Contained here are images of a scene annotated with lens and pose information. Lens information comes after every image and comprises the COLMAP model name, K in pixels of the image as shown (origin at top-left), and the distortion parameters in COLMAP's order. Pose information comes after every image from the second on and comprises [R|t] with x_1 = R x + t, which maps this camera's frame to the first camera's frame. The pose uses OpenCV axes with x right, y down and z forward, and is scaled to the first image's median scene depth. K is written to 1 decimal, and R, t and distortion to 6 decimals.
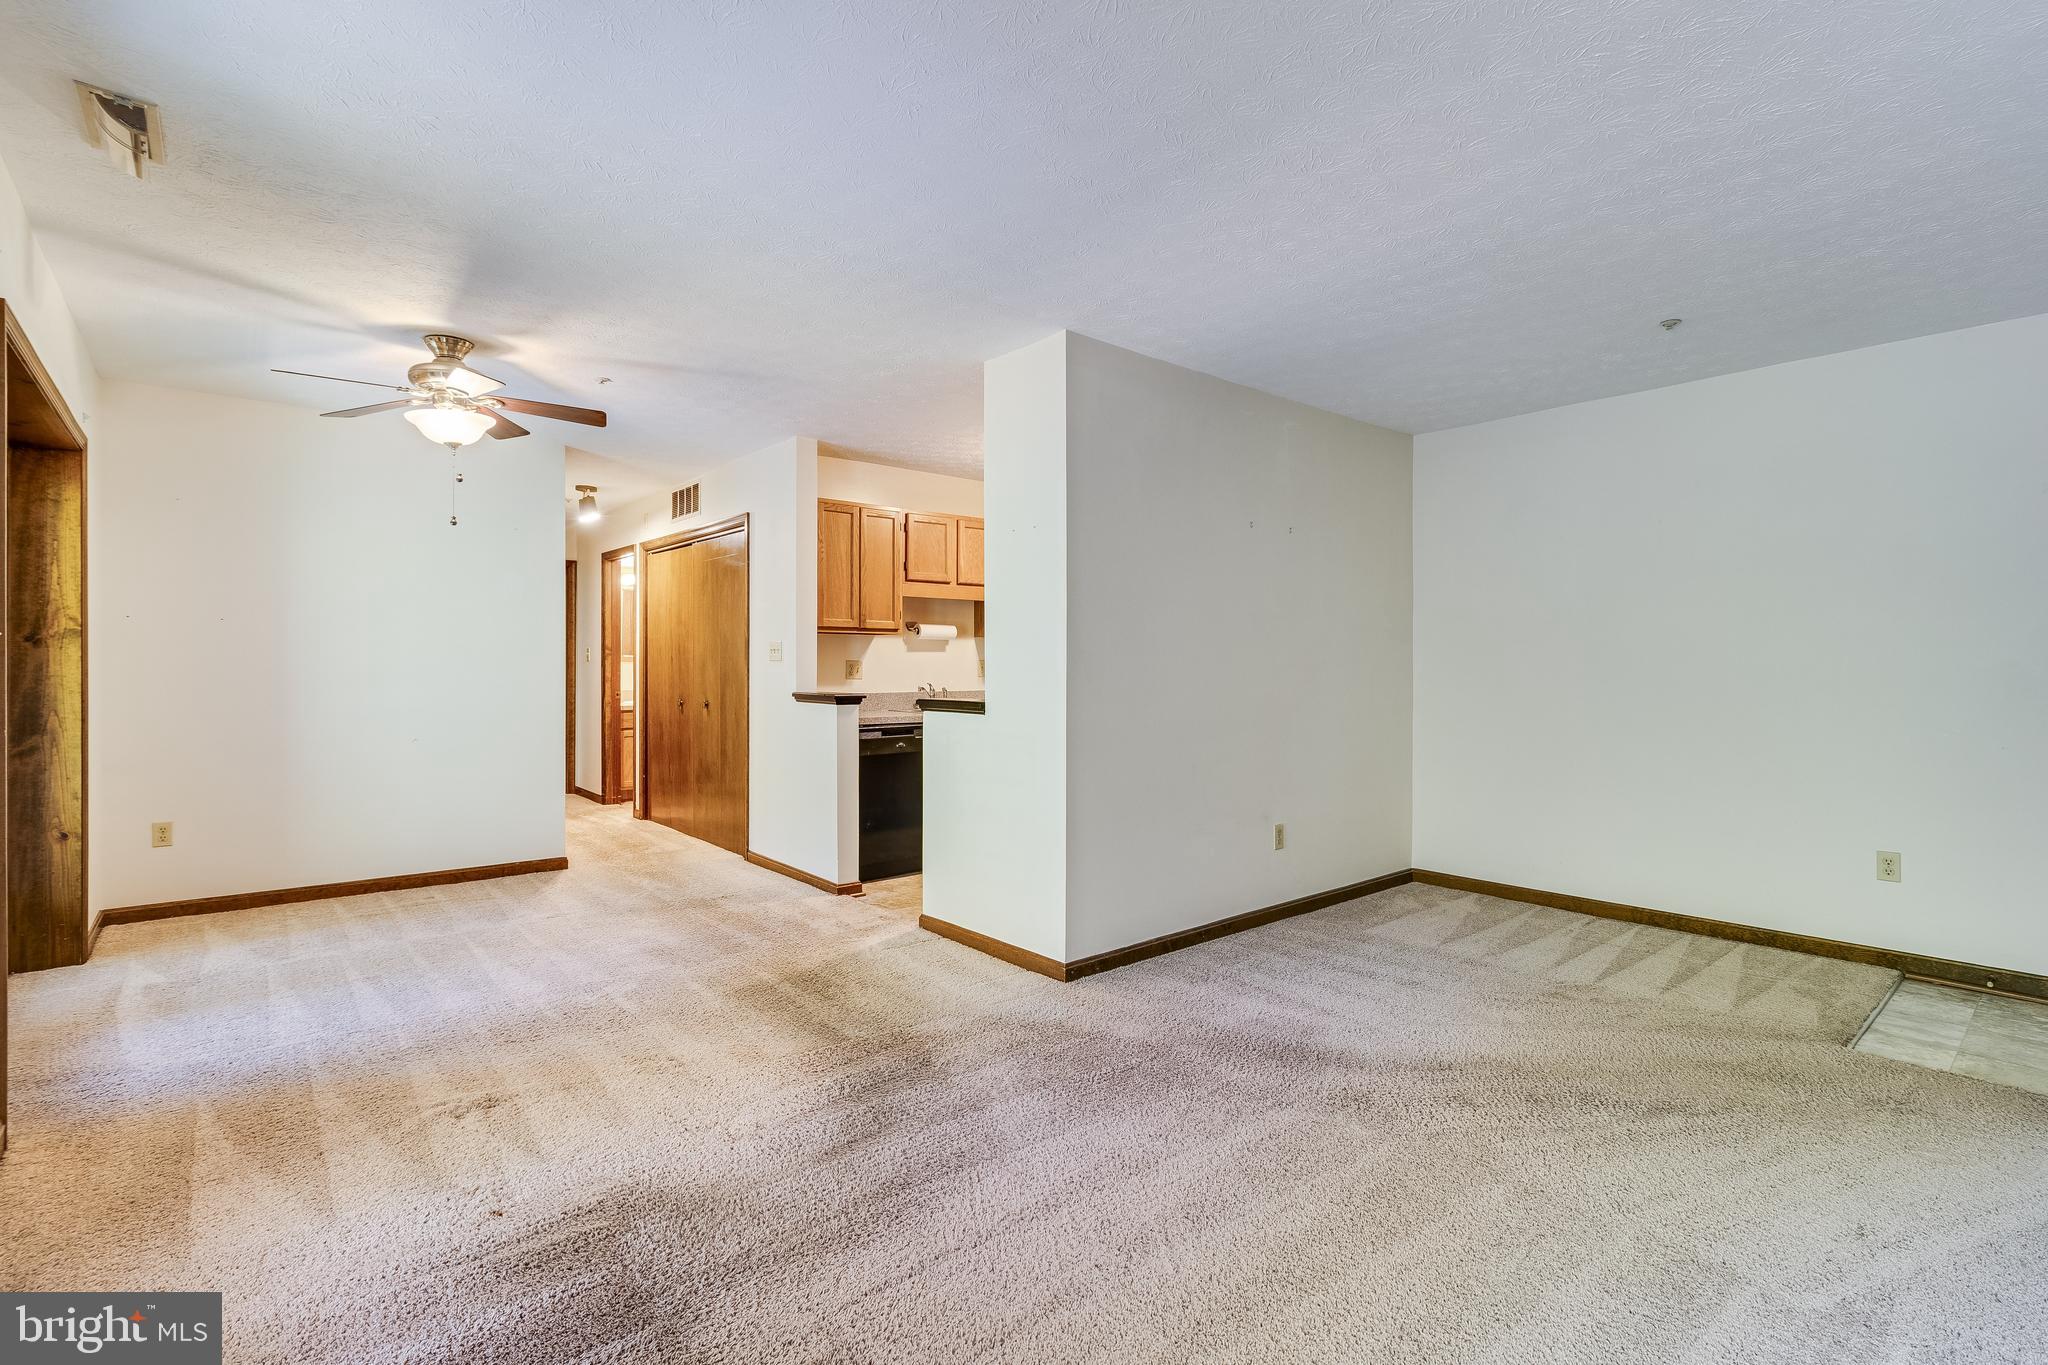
lens RADIAL K [[944.6, 0, 1020.3], [0, 944.6, 667.8], [0, 0, 1]] dist [0.000063, -0.000362]
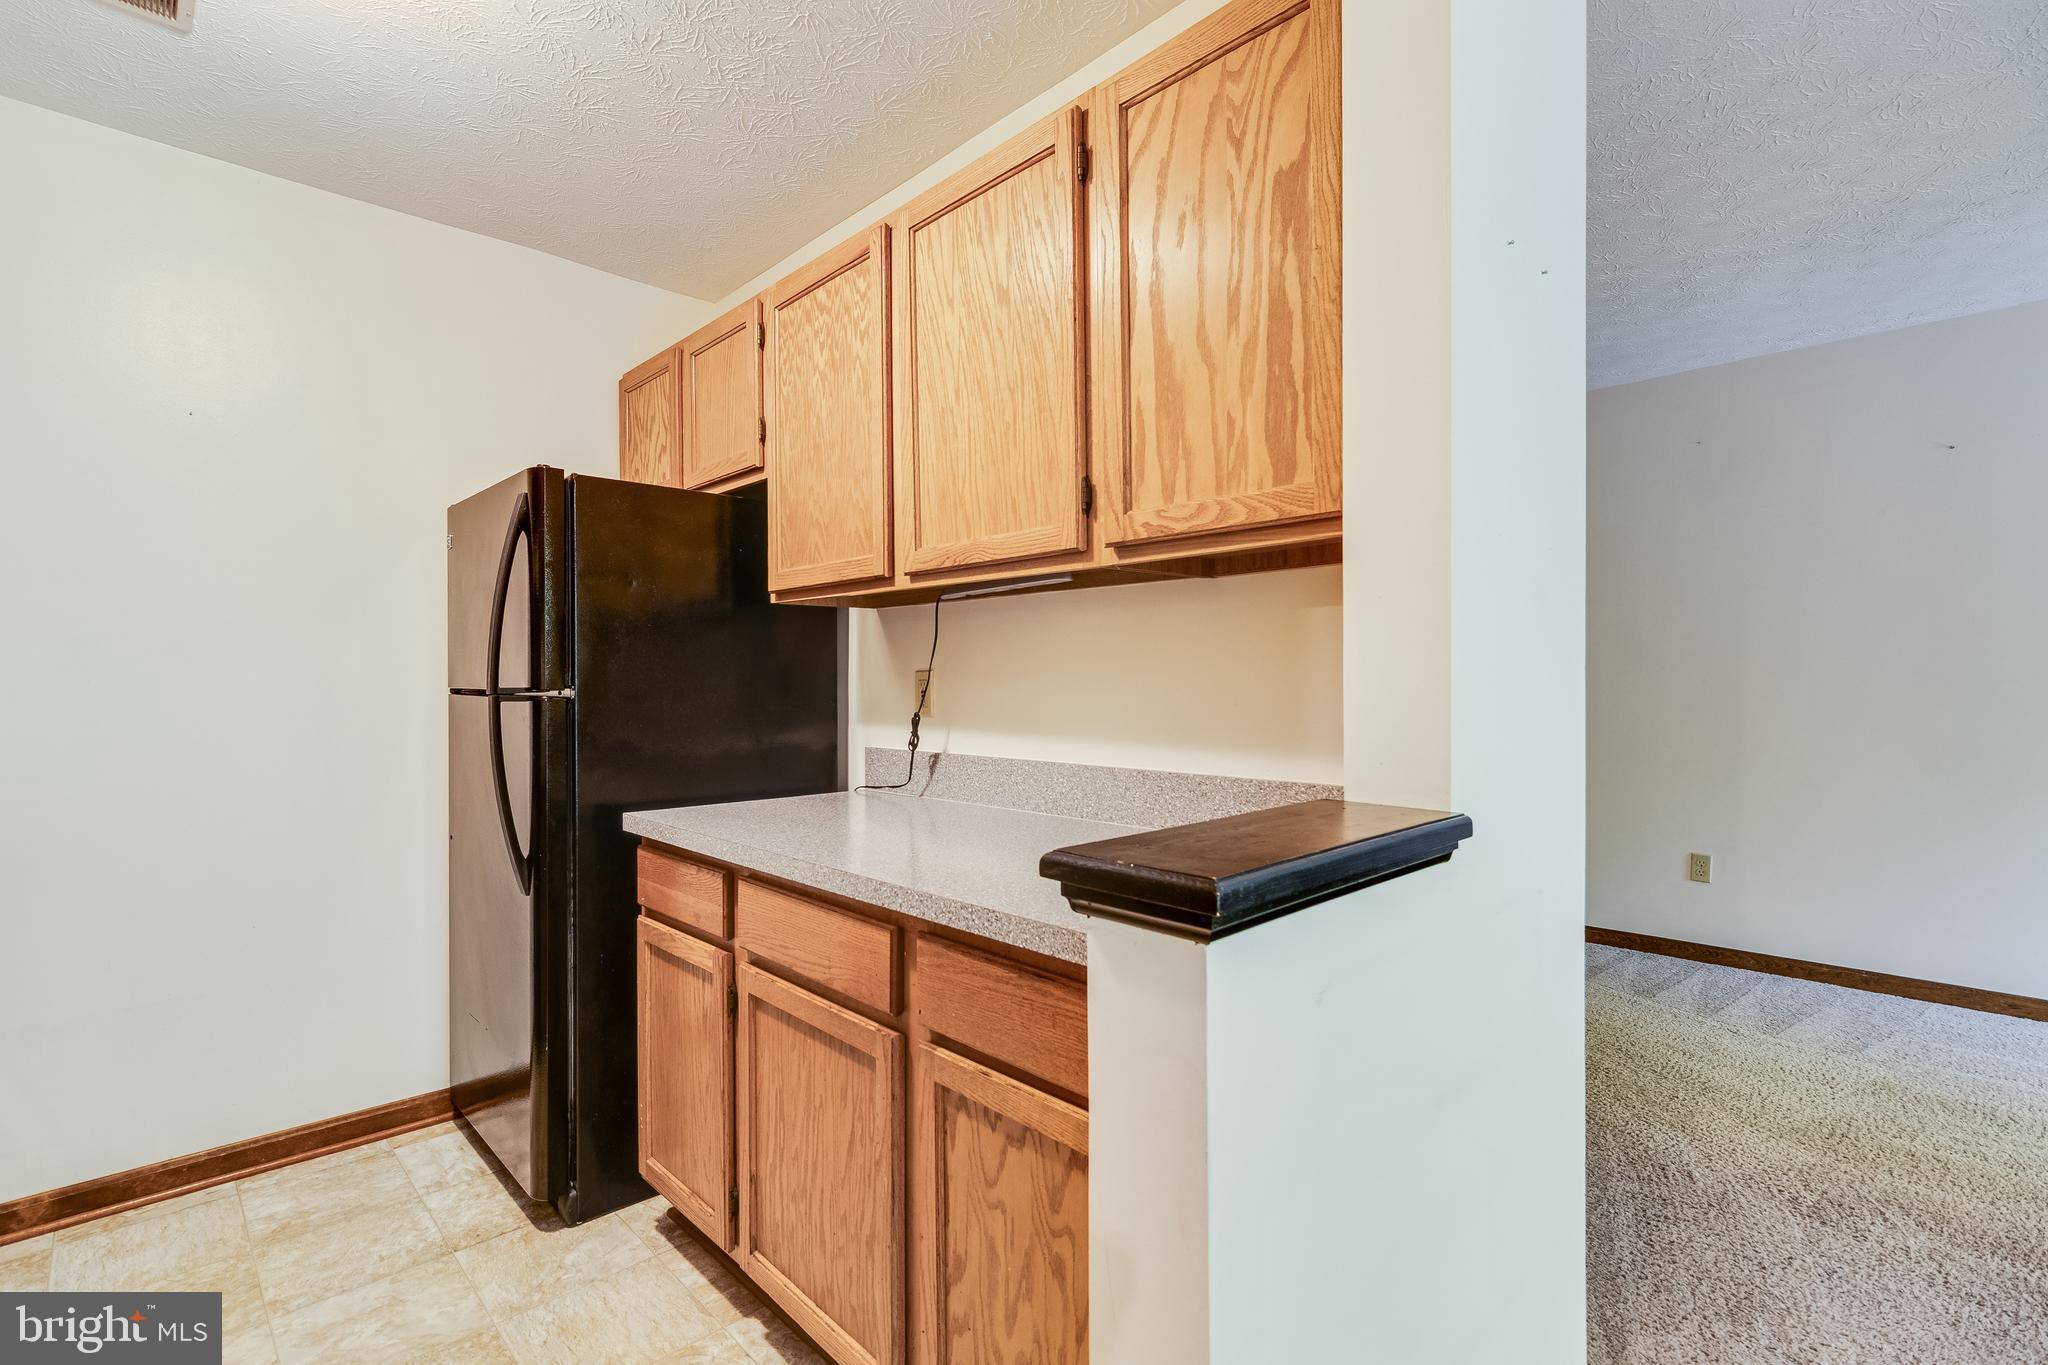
lens RADIAL K [[945.8, 0, 1024.0], [0, 945.8, 682.5], [0, 0, 1]] dist [-0.003328, 0.000156]
pose [[-0.070531, -0.003130, 0.997505, -0.202651], [0.010505, 0.999937, 0.003880, -0.001938], [-0.997454, 0.010752, -0.070494, 0.783980]]
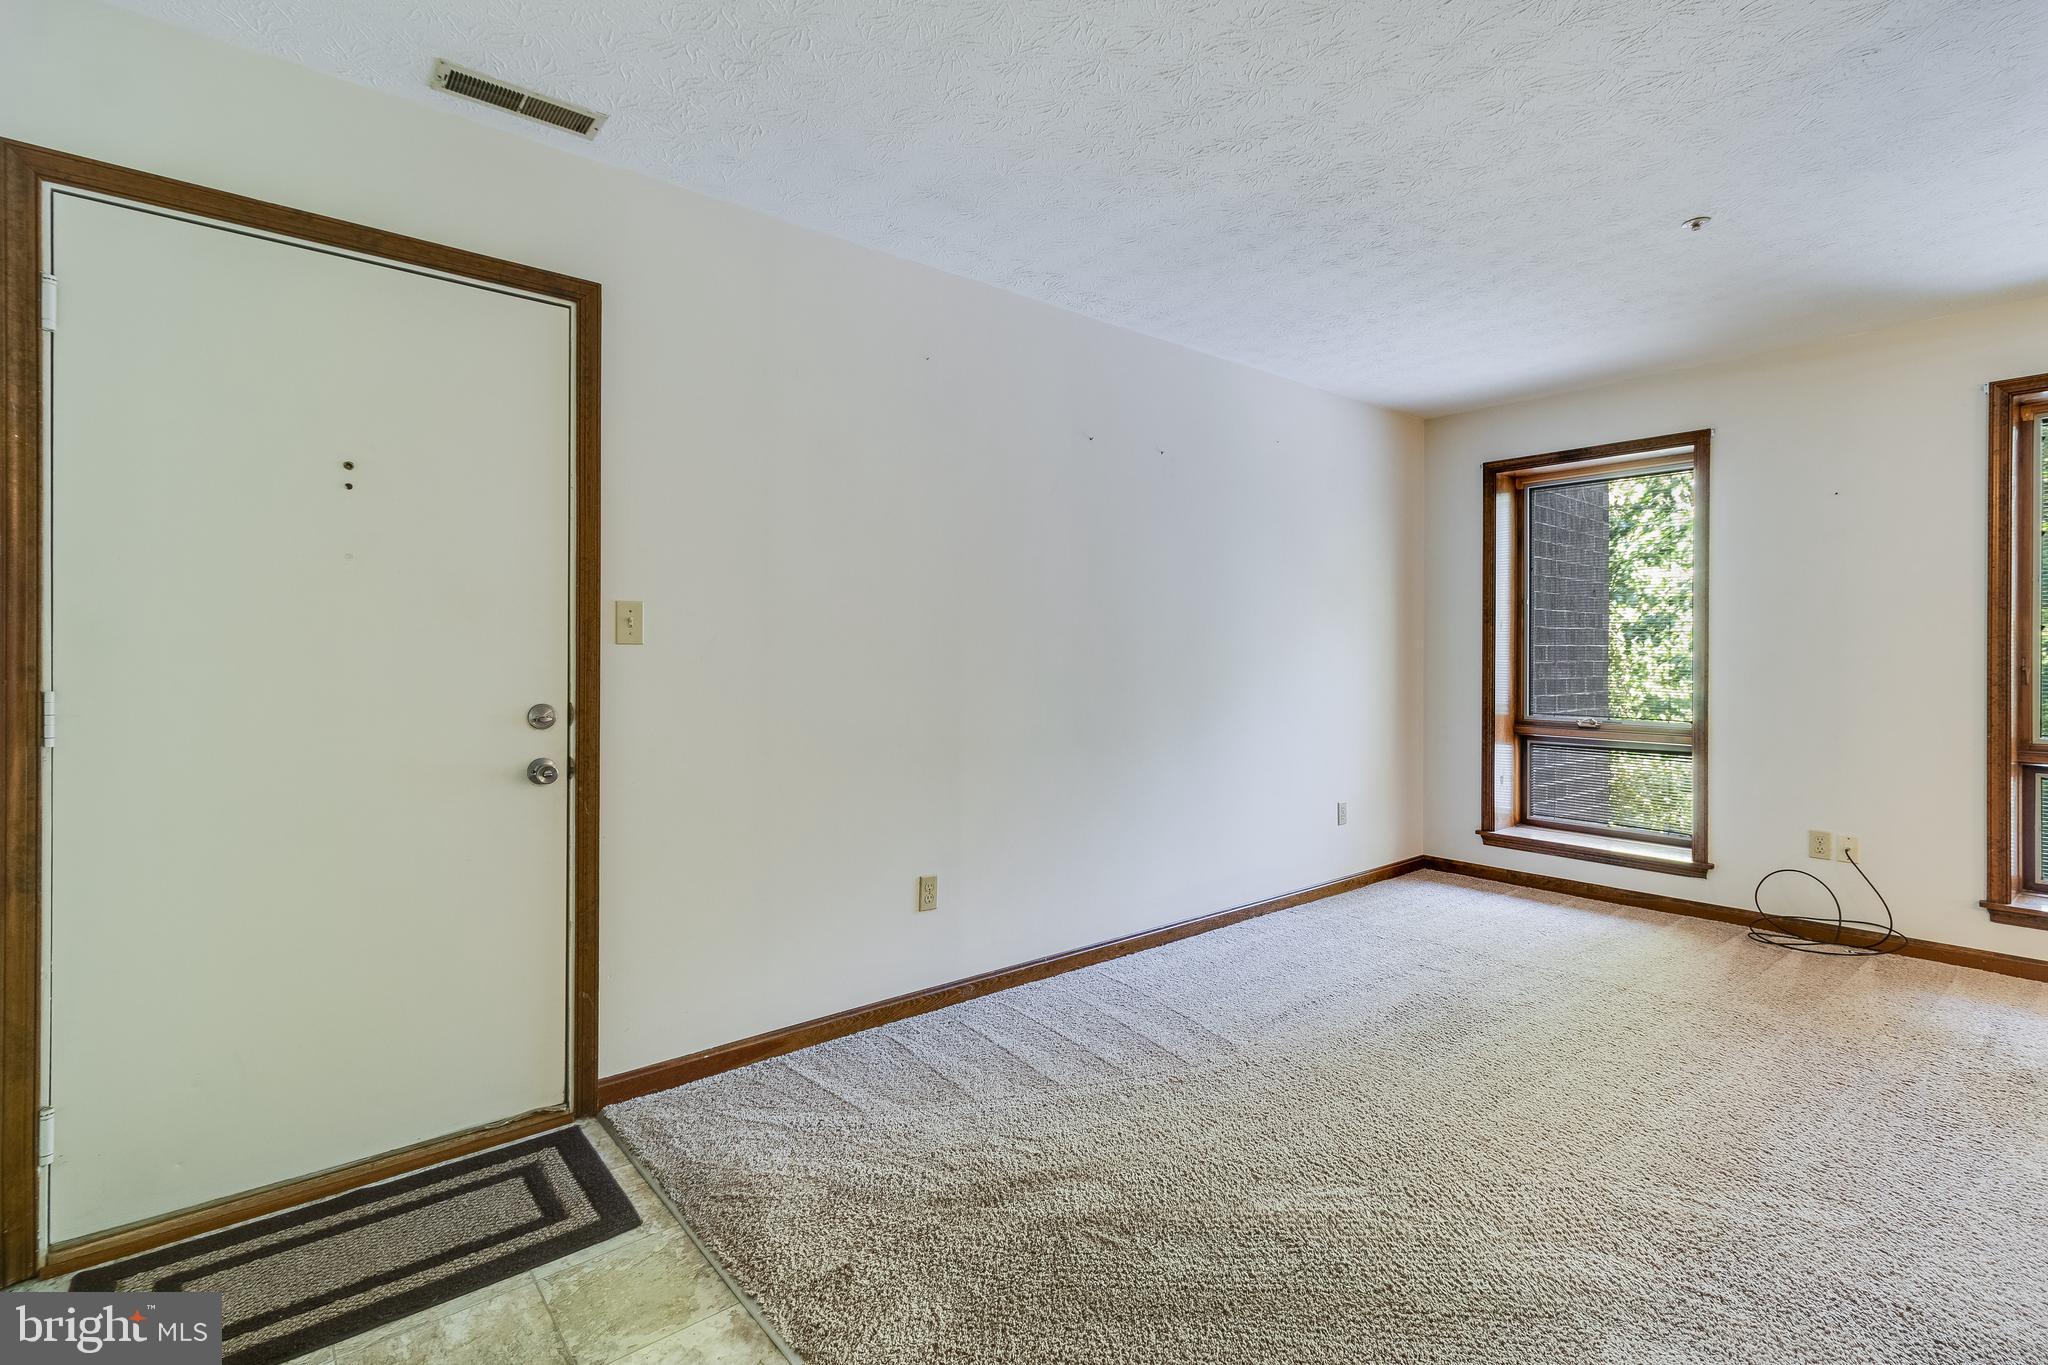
lens RADIAL K [[940.9, 0, 1028.3], [0, 940.9, 653.0], [0, 0, 1]] dist [-0.003615, -0.000163]
pose [[-0.999983, -0.005293, -0.002445, 0.385118], [-0.005311, 0.999958, 0.007528, -0.002608], [0.002405, 0.007541, -0.999969, 0.789992]]
